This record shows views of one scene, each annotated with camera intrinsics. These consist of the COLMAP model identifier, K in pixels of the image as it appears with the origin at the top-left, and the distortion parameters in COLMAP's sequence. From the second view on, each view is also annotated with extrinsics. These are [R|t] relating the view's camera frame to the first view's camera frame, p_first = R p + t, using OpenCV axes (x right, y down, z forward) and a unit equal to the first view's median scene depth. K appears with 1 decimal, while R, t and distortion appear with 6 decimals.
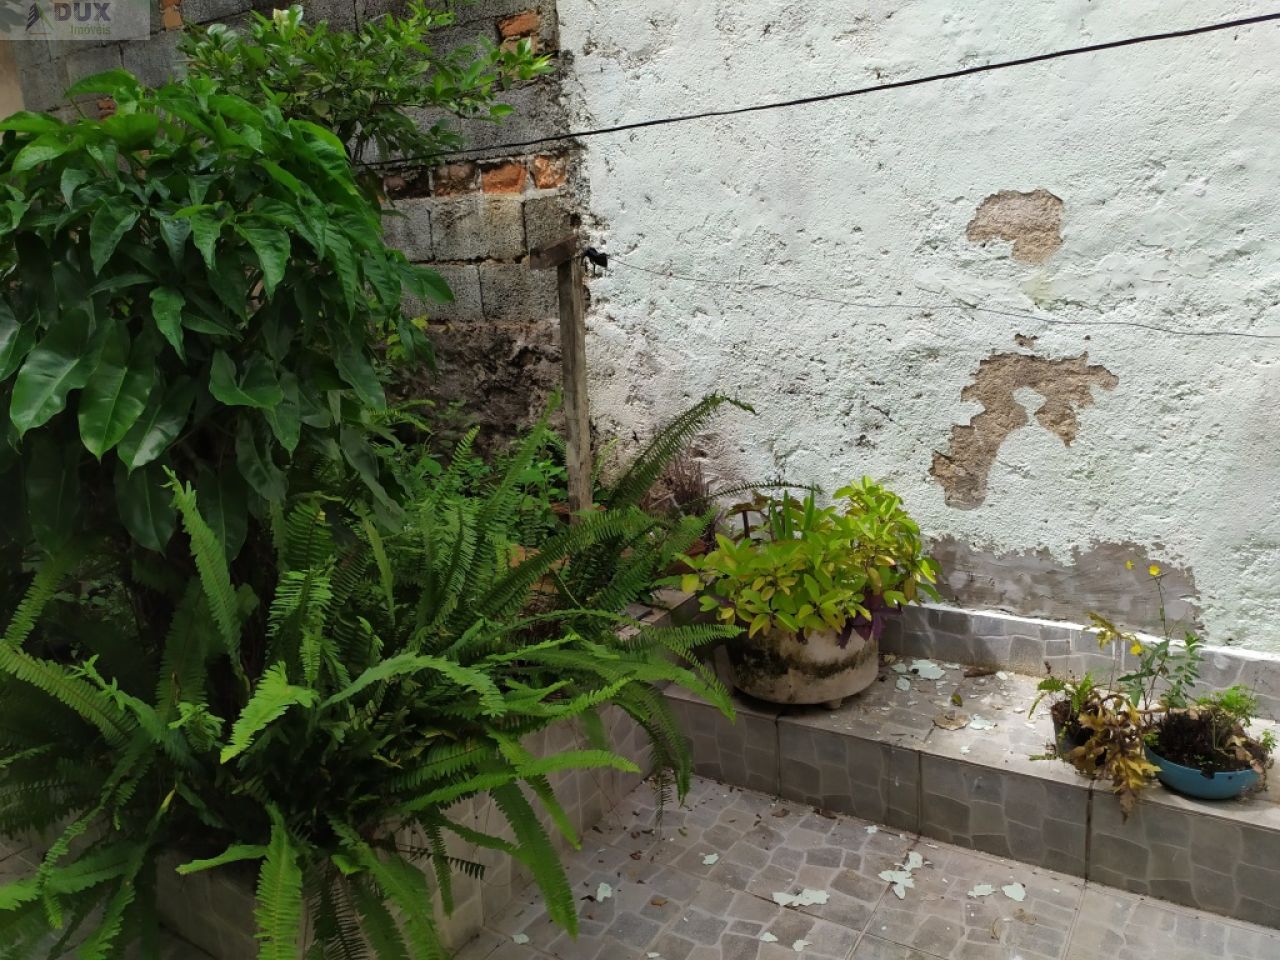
lens RADIAL K [[953.7, 0, 635.0], [0, 953.7, 482.2], [0, 0, 1]] dist [0.006563, -0.023135]
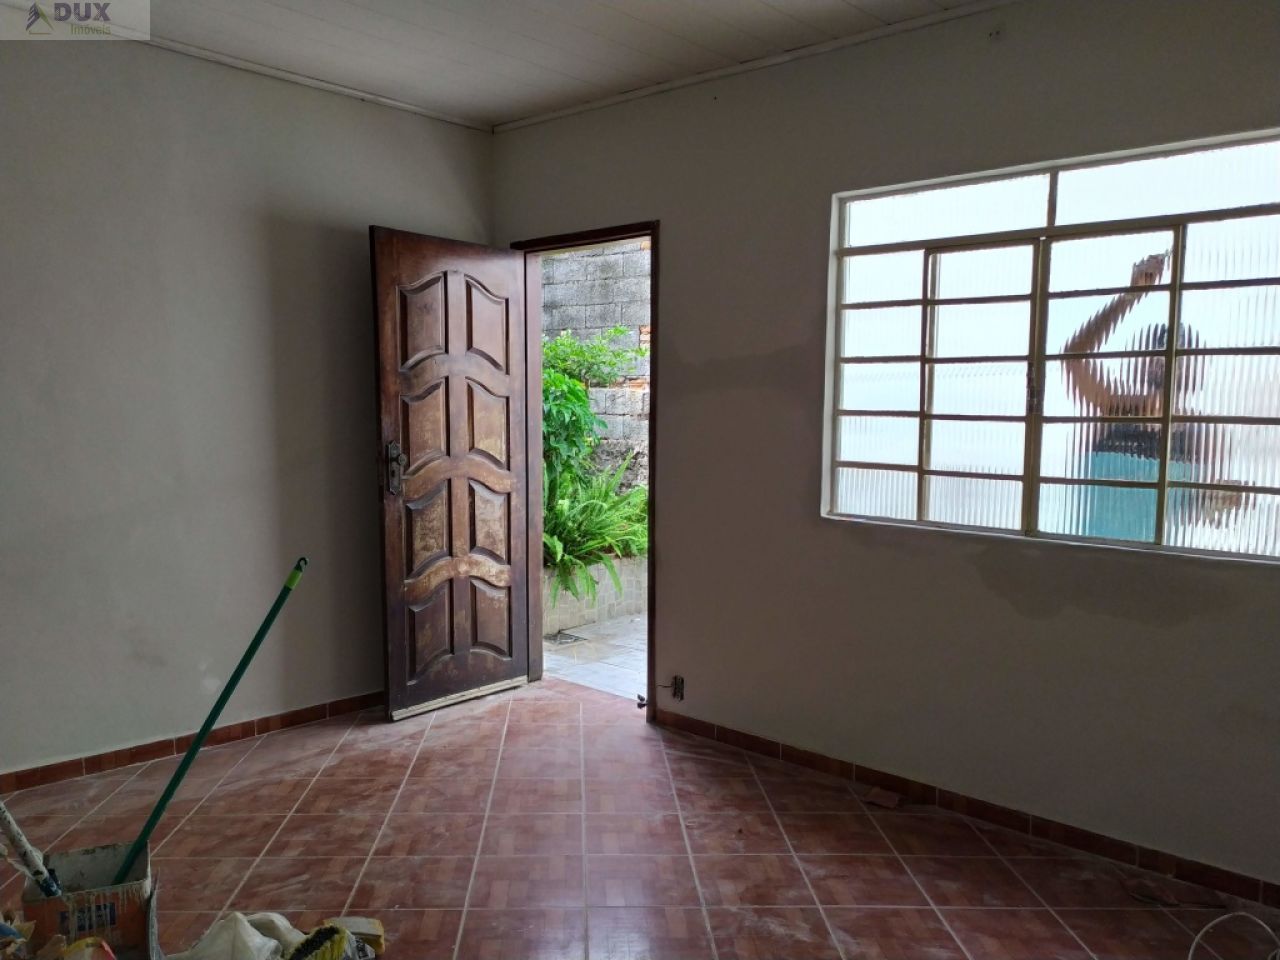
lens RADIAL K [[953.7, 0, 641.5], [0, 953.7, 483.1], [0, 0, 1]] dist [0.006563, -0.023135]
pose [[0.982318, 0.081167, -0.168712, 0.316310], [-0.105476, 0.984444, -0.140515, 0.285666], [0.154682, 0.155826, 0.975598, -1.387524]]
